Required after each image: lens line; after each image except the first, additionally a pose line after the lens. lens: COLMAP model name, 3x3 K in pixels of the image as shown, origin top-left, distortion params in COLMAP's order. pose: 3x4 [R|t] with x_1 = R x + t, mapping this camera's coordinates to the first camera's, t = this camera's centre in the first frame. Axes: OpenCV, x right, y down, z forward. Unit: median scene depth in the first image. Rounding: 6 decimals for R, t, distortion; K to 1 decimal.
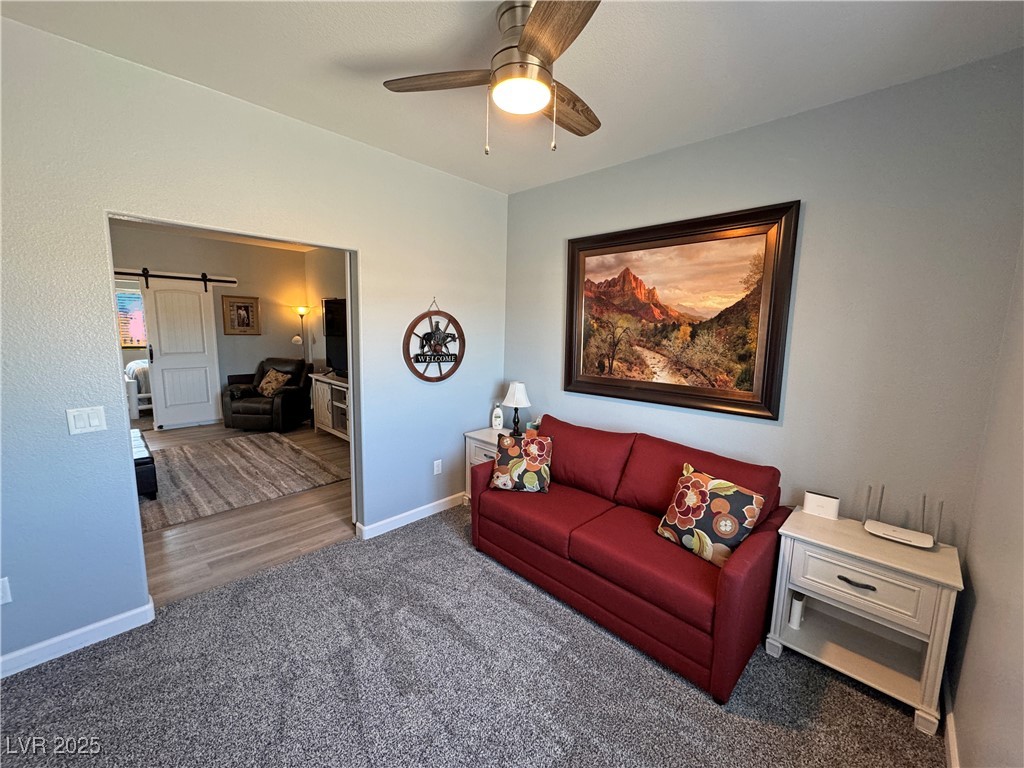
lens RADIAL K [[407.2, 0, 514.2], [0, 407.2, 380.9], [0, 0, 1]] dist [-0.000185, -0.000842]
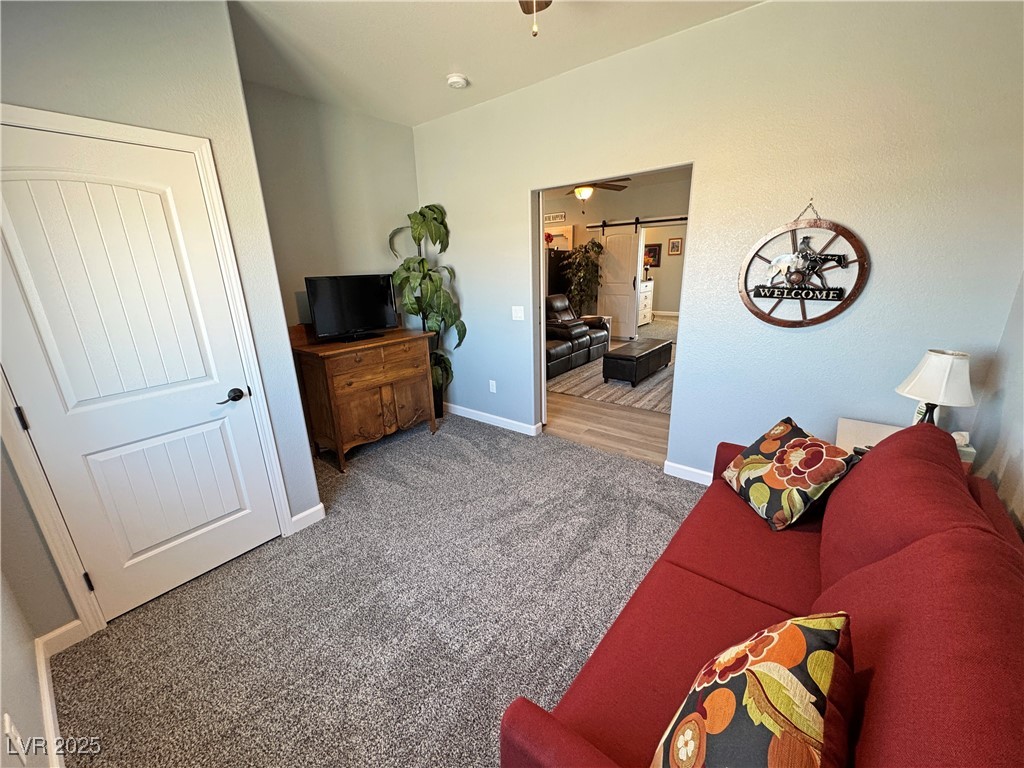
lens RADIAL K [[407.2, 0, 513.7], [0, 407.2, 386.2], [0, 0, 1]] dist [-0.000185, -0.000842]
pose [[0.096242, 0.263669, -0.959800, 0.476310], [-0.101915, 0.961819, 0.254004, -0.031064], [0.990127, 0.073372, 0.119439, 0.466693]]
